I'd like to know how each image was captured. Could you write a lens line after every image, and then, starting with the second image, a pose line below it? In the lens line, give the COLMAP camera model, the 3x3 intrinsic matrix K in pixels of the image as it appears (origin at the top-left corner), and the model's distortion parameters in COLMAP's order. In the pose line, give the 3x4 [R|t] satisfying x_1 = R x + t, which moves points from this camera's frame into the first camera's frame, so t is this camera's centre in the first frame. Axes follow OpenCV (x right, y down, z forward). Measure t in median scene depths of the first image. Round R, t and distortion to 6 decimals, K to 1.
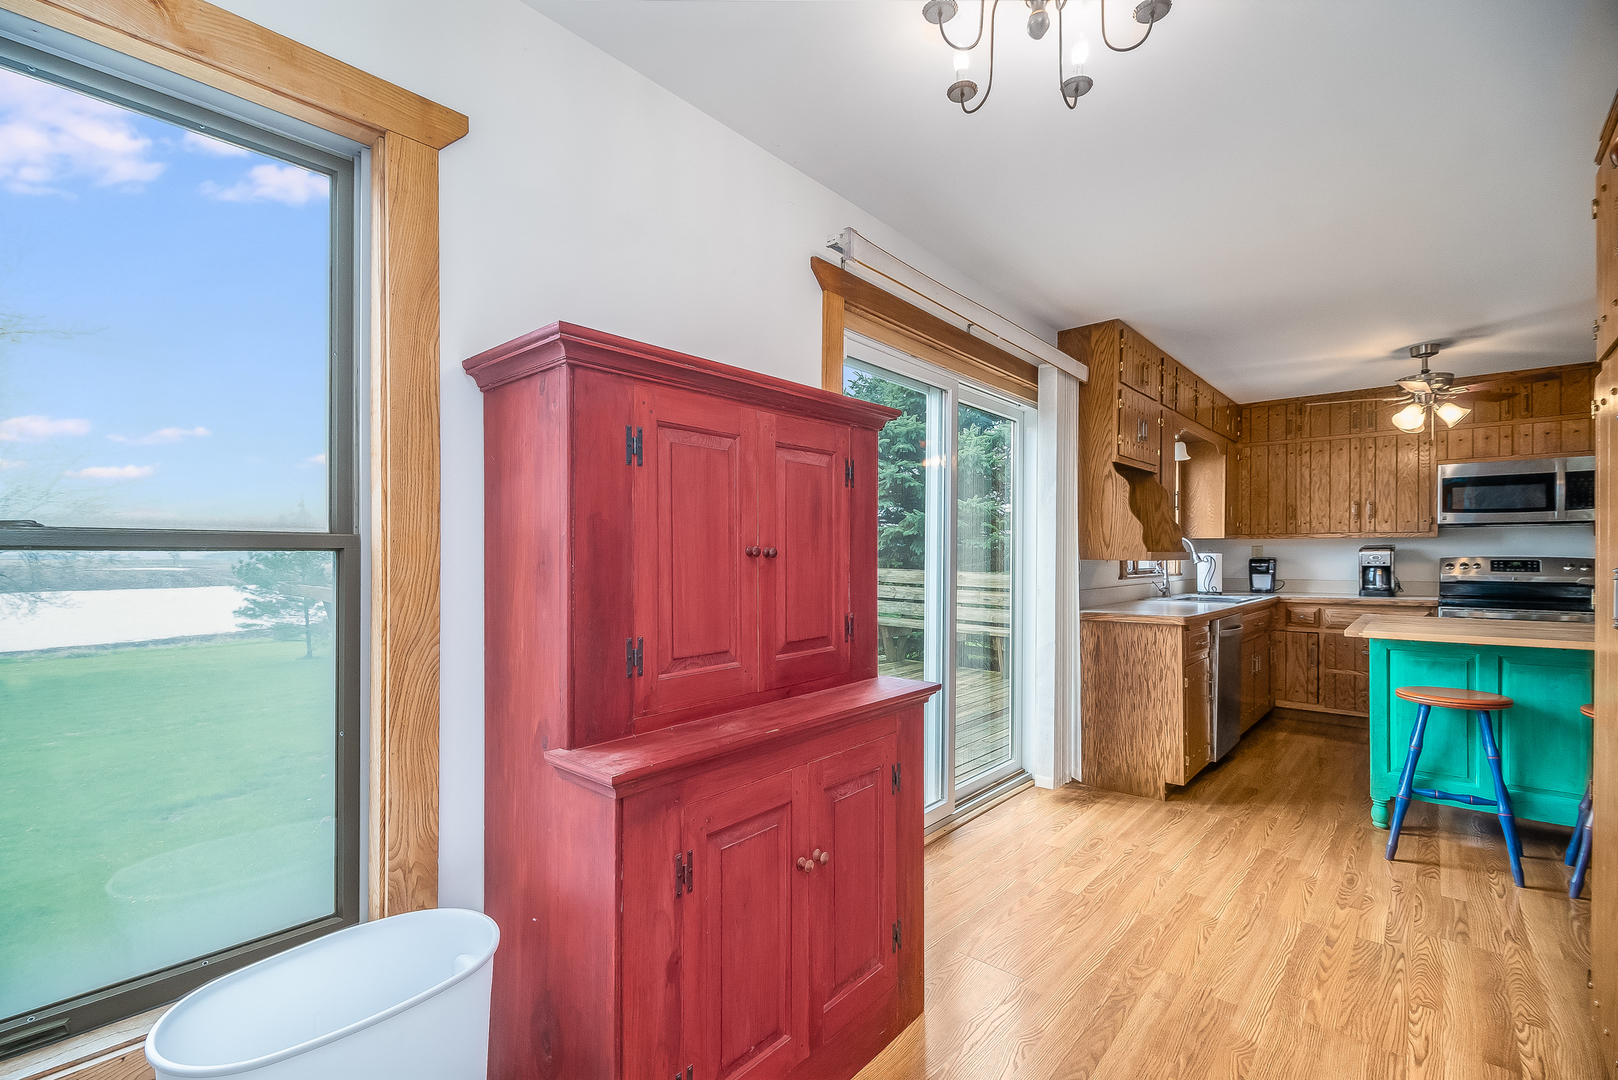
lens RADIAL K [[708.9, 0, 807.8], [0, 708.9, 556.2], [0, 0, 1]] dist [0.000226, -0.000072]
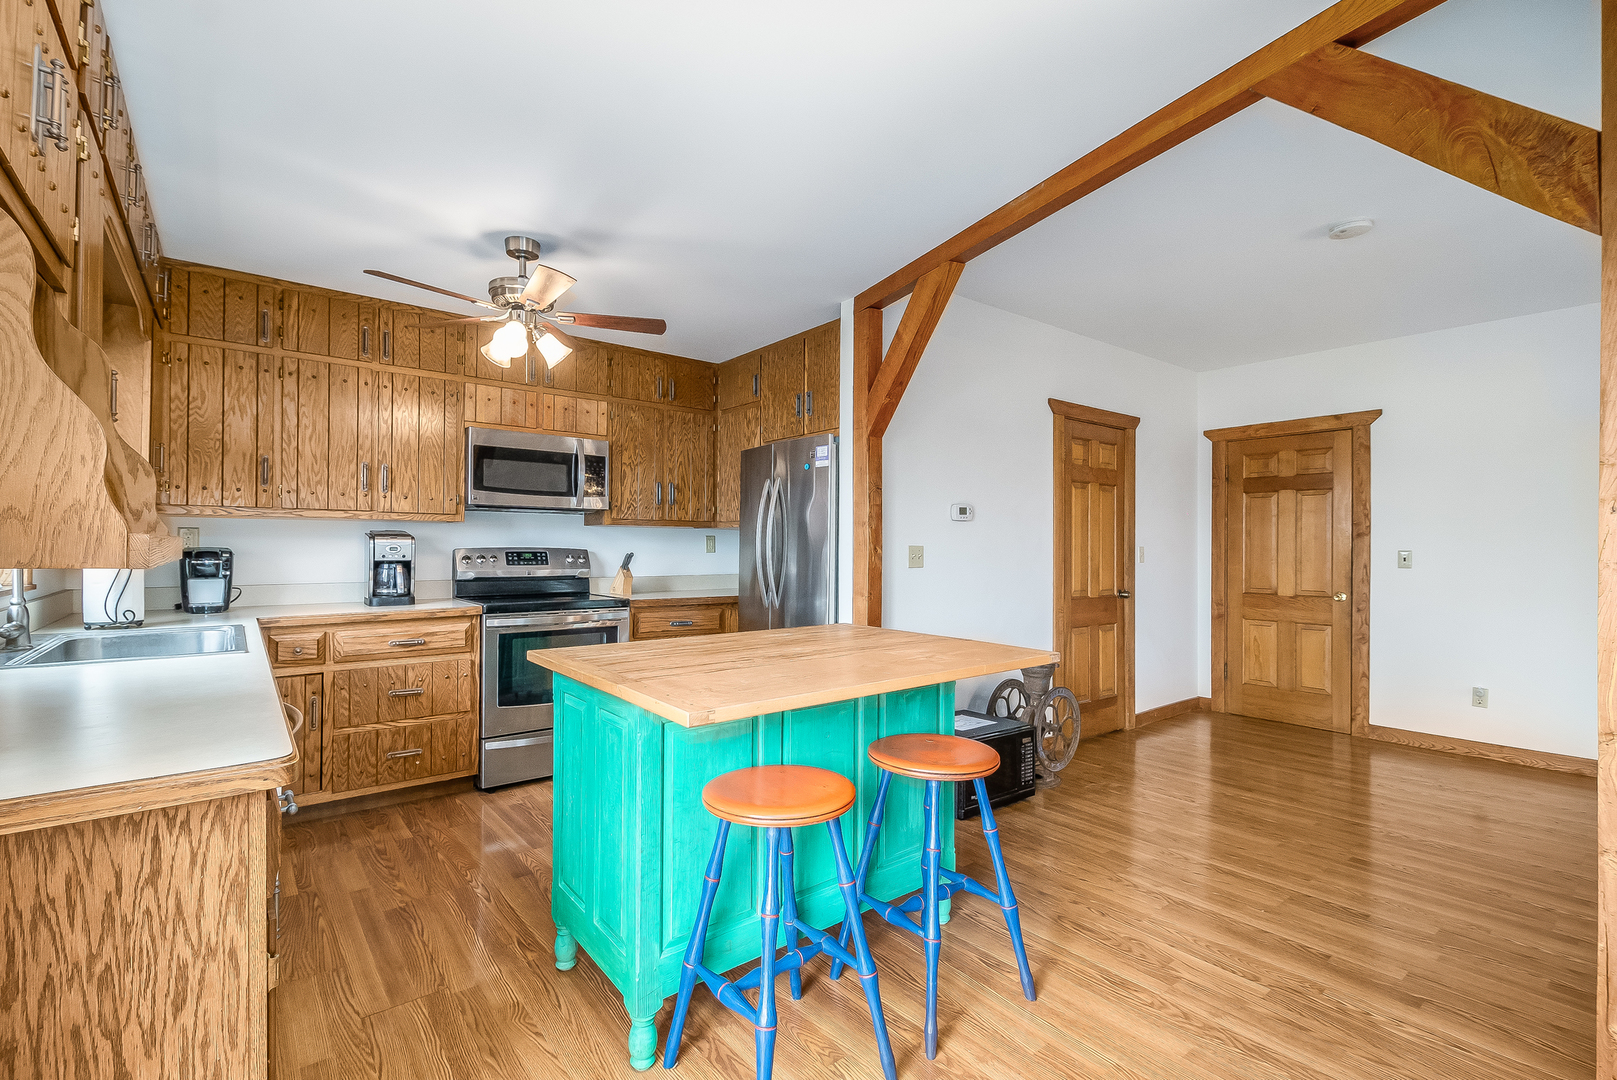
lens RADIAL K [[723.6, 0, 800.2], [0, 723.6, 543.8], [0, 0, 1]] dist [0.001077, -0.000334]
pose [[0.176060, 0.003788, 0.984372, 0.181351], [-0.003283, 0.999989, -0.003261, -0.001736], [-0.984374, -0.002657, 0.176071, 0.488124]]
